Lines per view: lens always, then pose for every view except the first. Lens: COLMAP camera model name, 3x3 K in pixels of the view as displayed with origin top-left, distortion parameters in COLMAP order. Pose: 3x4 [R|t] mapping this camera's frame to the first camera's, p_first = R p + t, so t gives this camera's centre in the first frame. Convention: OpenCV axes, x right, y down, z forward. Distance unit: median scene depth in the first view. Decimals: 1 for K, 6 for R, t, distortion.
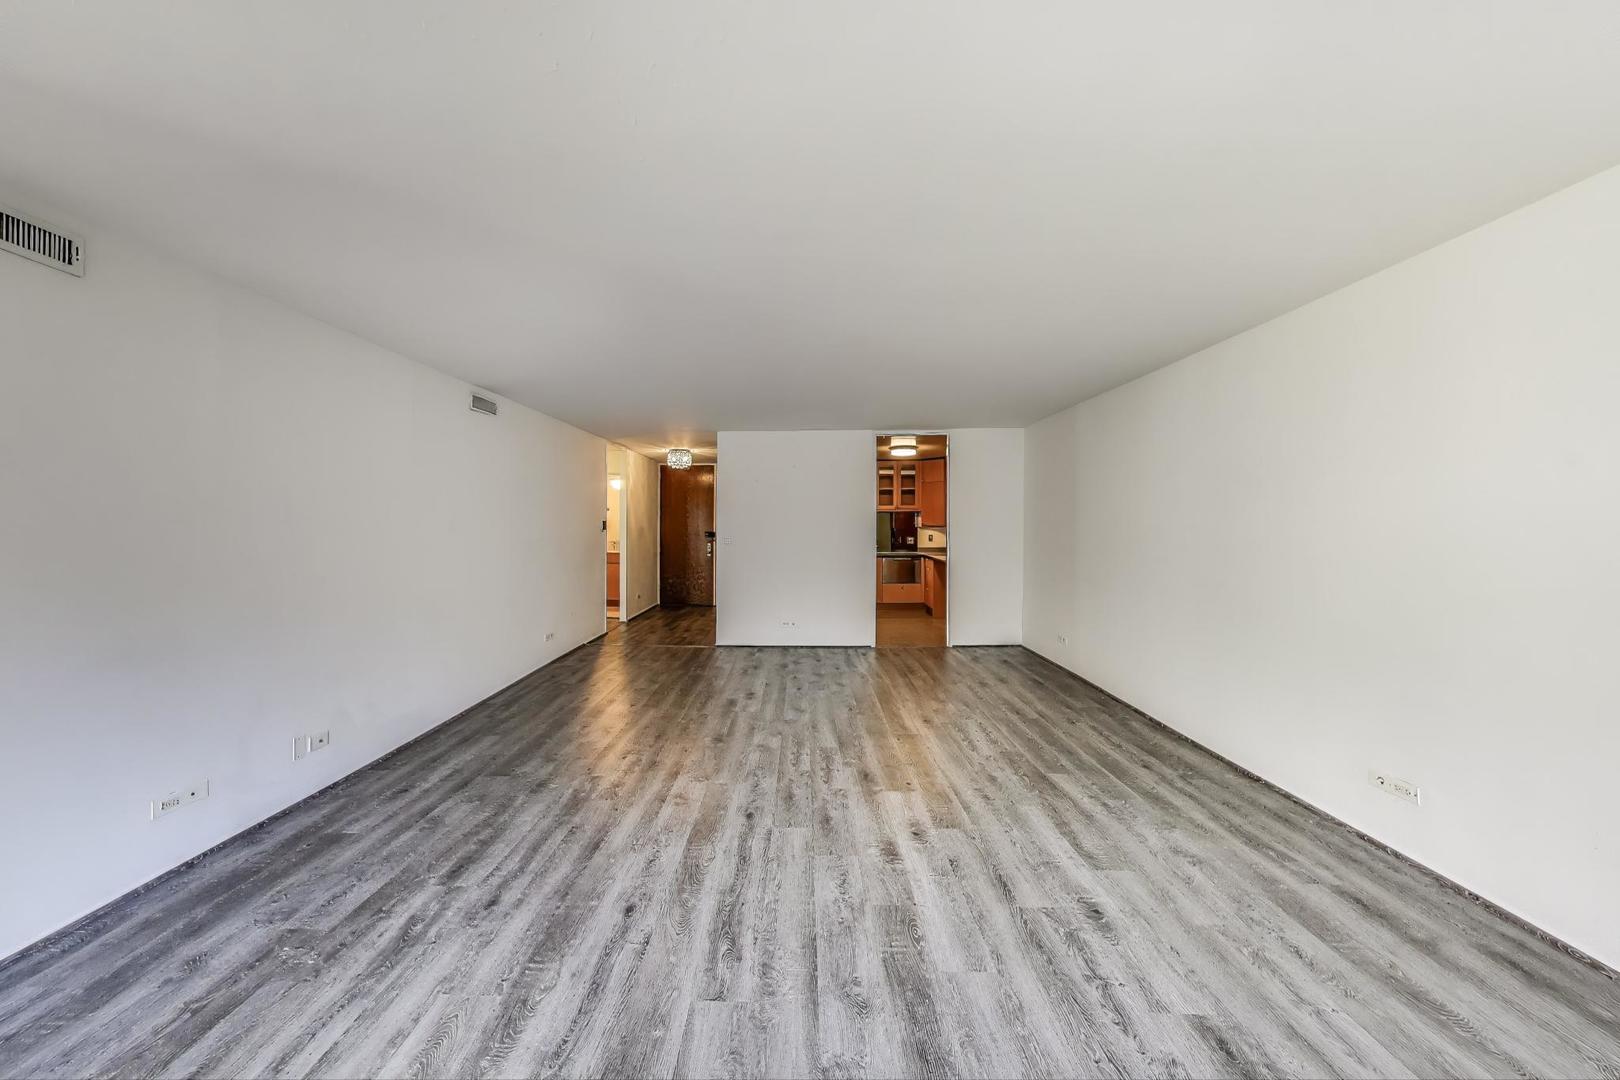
lens RADIAL K [[590.7, 0, 800.1], [0, 590.7, 527.6], [0, 0, 1]] dist [-0.000147, -0.000170]
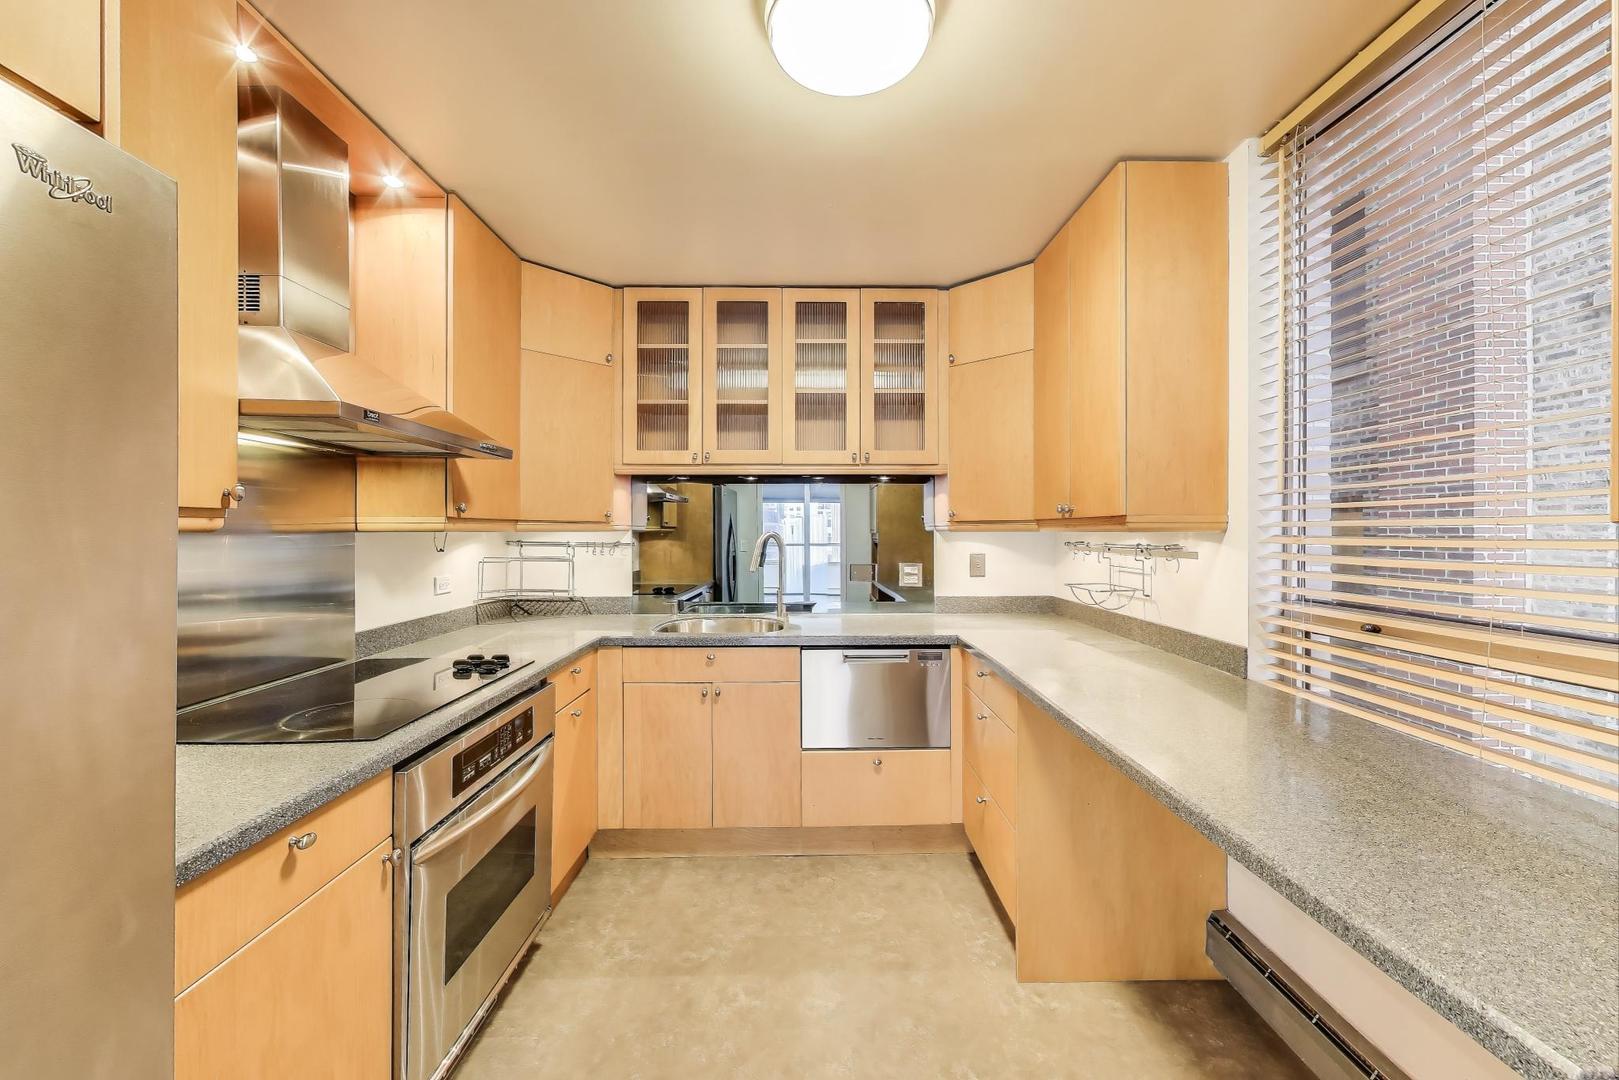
lens RADIAL K [[667.3, 0, 818.1], [0, 667.3, 531.0], [0, 0, 1]] dist [-0.003456, -0.000160]
pose [[0.999606, -0.002370, 0.027984, 0.472719], [0.002481, 0.999989, -0.003916, 0.004434], [-0.027975, 0.003984, 0.999601, 2.404165]]
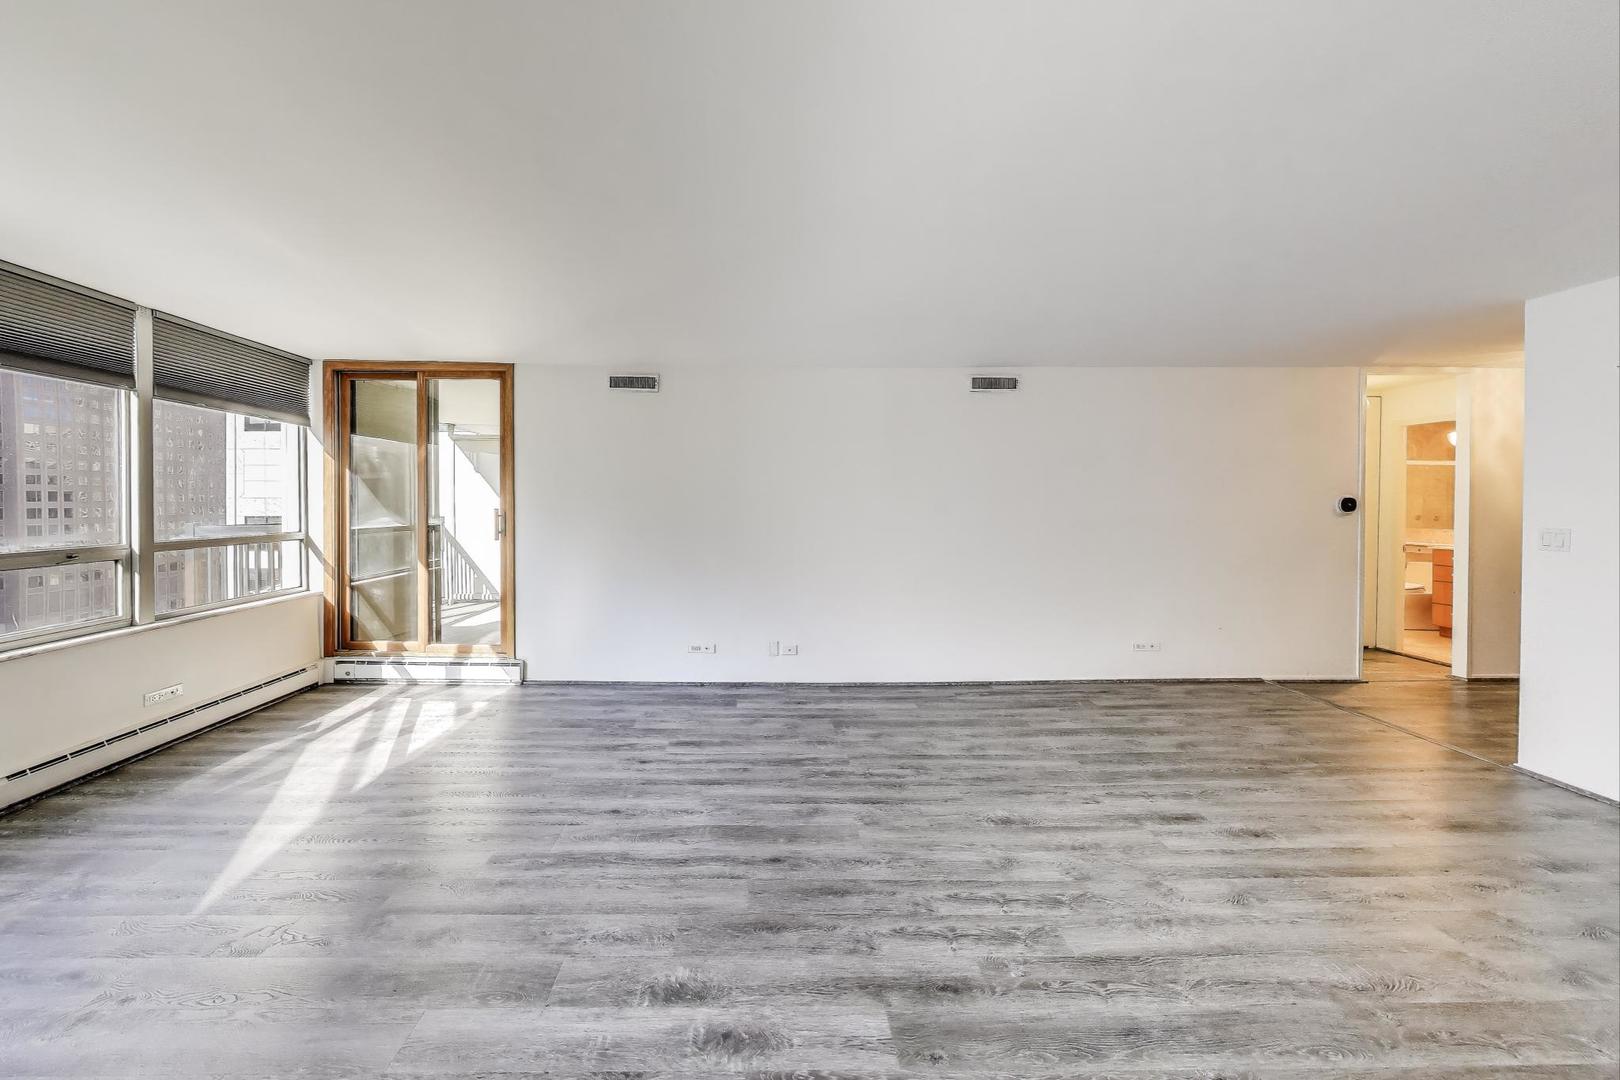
lens RADIAL K [[590.7, 0, 753.5], [0, 590.7, 511.5], [0, 0, 1]] dist [-0.000147, -0.000170]
pose [[0.022903, 0.008868, -0.999698, 0.719669], [-0.009378, 0.999919, 0.008655, 0.001228], [0.999694, 0.009177, 0.022984, 0.944018]]
